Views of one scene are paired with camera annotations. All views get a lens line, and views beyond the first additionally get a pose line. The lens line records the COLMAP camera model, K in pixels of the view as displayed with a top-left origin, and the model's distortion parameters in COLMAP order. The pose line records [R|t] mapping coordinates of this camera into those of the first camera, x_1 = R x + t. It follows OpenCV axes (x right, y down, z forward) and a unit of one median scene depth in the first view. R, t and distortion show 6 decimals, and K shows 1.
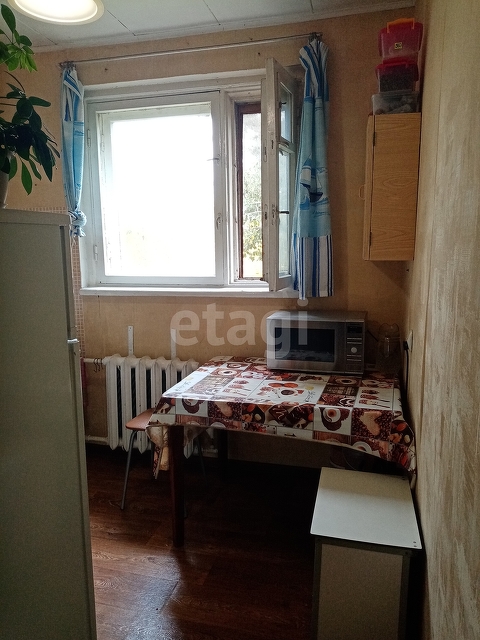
lens RADIAL K [[501.9, 0, 240.0], [0, 501.9, 320.0], [0, 0, 1]] dist [0.066839, -0.118990]
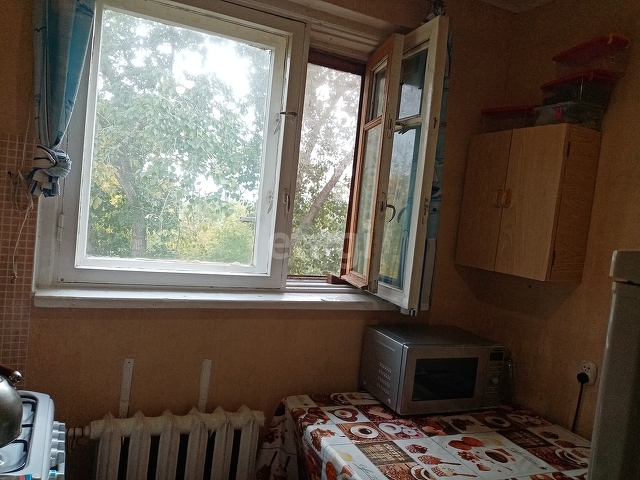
lens RADIAL K [[501.9, 0, 320.0], [0, 501.9, 240.0], [0, 0, 1]] dist [0.066839, -0.118990]
pose [[0.765936, 0.060049, 0.640107, -0.516018], [-0.010964, 0.996704, -0.080383, -0.095759], [-0.642824, 0.054551, 0.764069, 0.497820]]
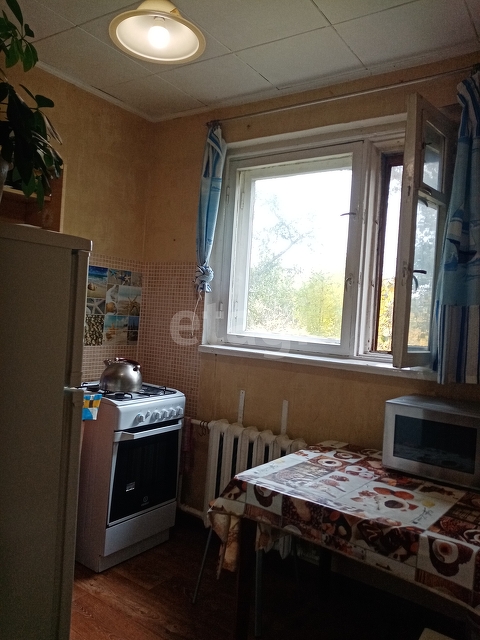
lens RADIAL K [[501.9, 0, 240.0], [0, 501.9, 320.0], [0, 0, 1]] dist [0.066839, -0.118990]
pose [[0.932108, 0.078659, -0.353535, 0.107680], [-0.129539, 0.983965, -0.122609, -0.002215], [0.338222, 0.160081, 0.927351, 0.161015]]
